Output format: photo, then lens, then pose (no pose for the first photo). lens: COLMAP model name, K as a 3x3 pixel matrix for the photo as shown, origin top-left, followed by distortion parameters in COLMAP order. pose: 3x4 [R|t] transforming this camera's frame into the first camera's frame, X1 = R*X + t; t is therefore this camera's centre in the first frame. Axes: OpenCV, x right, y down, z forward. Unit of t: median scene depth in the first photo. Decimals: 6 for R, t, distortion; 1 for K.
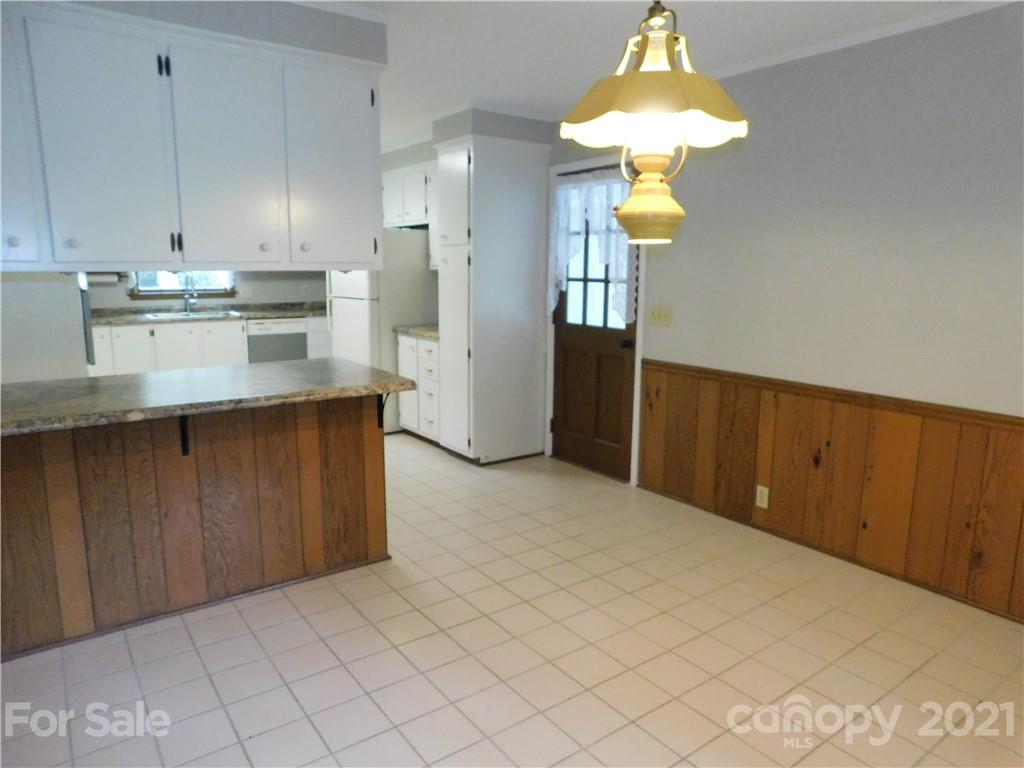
lens RADIAL K [[681.6, 0, 515.4], [0, 681.6, 384.3], [0, 0, 1]] dist [-0.064126, 0.053748]
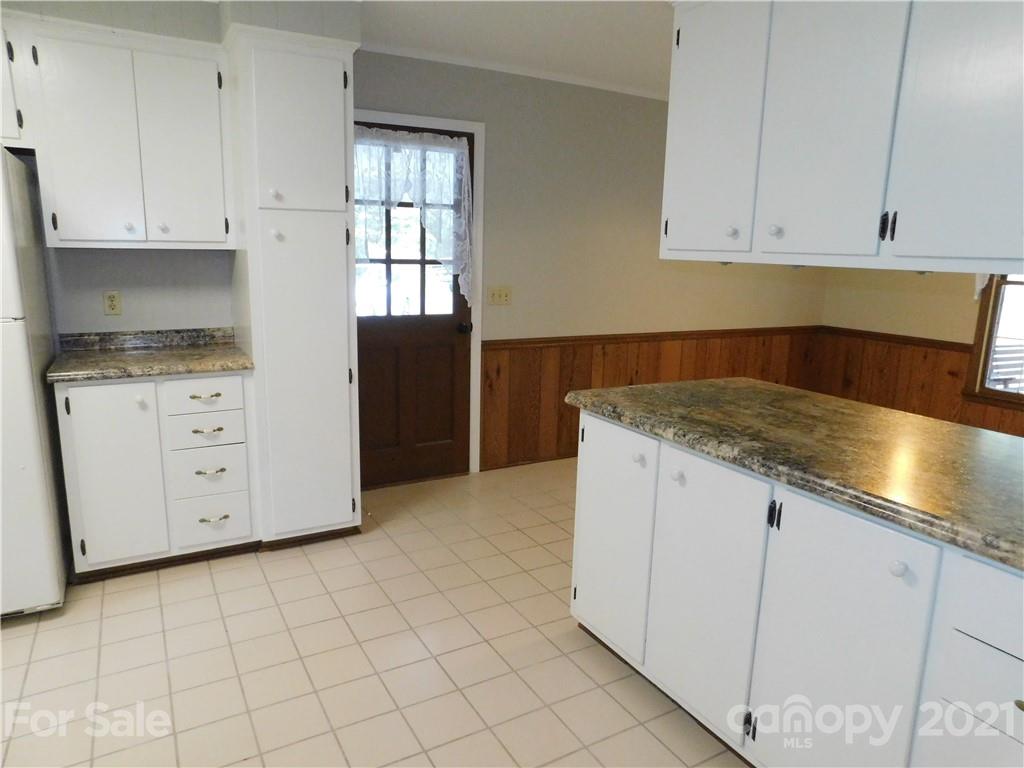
lens RADIAL K [[681.6, 0, 515.4], [0, 681.6, 384.3], [0, 0, 1]] dist [-0.064126, 0.053748]
pose [[0.102144, -0.195552, 0.975359, -0.634916], [0.149588, 0.972358, 0.179285, -0.119670], [-0.983458, 0.127590, 0.128573, 0.684410]]
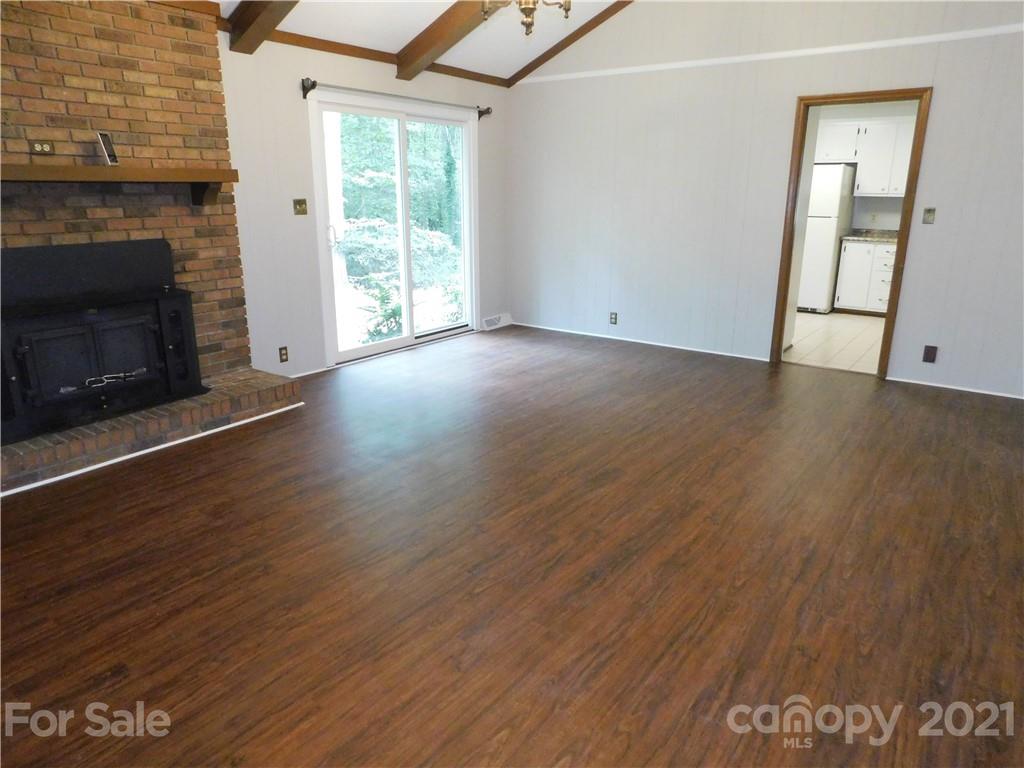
lens RADIAL K [[681.6, 0, 515.4], [0, 681.6, 384.3], [0, 0, 1]] dist [-0.064126, 0.053748]
pose [[0.948999, -0.085244, 0.303535, -1.375963], [0.052126, 0.991928, 0.115597, 0.024416], [-0.310939, -0.093879, 0.945782, -0.153192]]
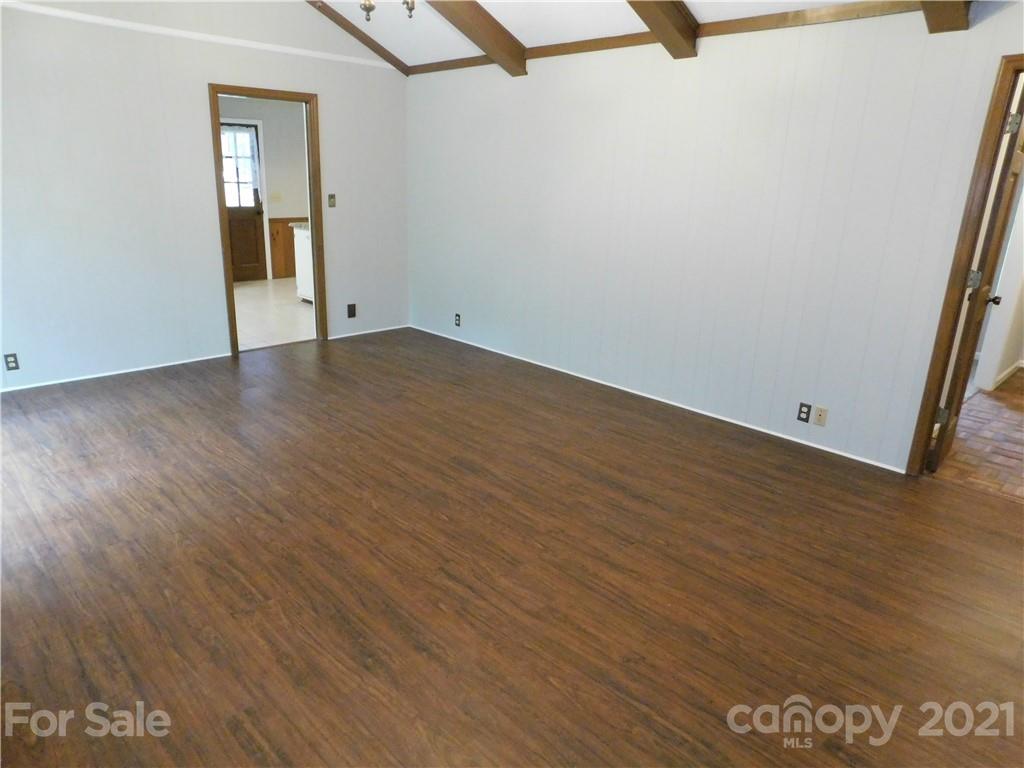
lens RADIAL K [[681.6, 0, 515.4], [0, 681.6, 384.3], [0, 0, 1]] dist [-0.064126, 0.053748]
pose [[-0.147979, -0.301946, 0.941770, -1.746463], [0.138993, 0.936453, 0.322081, -0.105106], [-0.979175, 0.178560, -0.096607, 0.433595]]
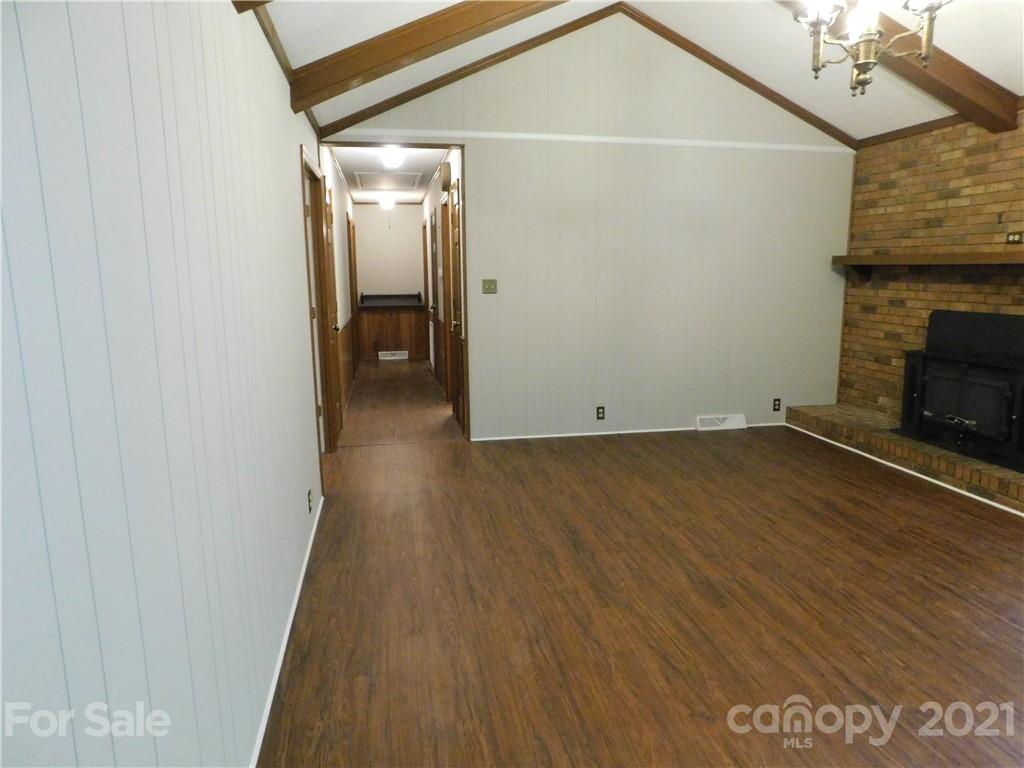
lens RADIAL K [[681.6, 0, 515.4], [0, 681.6, 384.3], [0, 0, 1]] dist [-0.064126, 0.053748]
pose [[-0.417727, 0.154004, -0.895425, -0.551679], [-0.151610, 0.959897, 0.235820, -0.085398], [0.895834, 0.234264, -0.377627, 0.454355]]
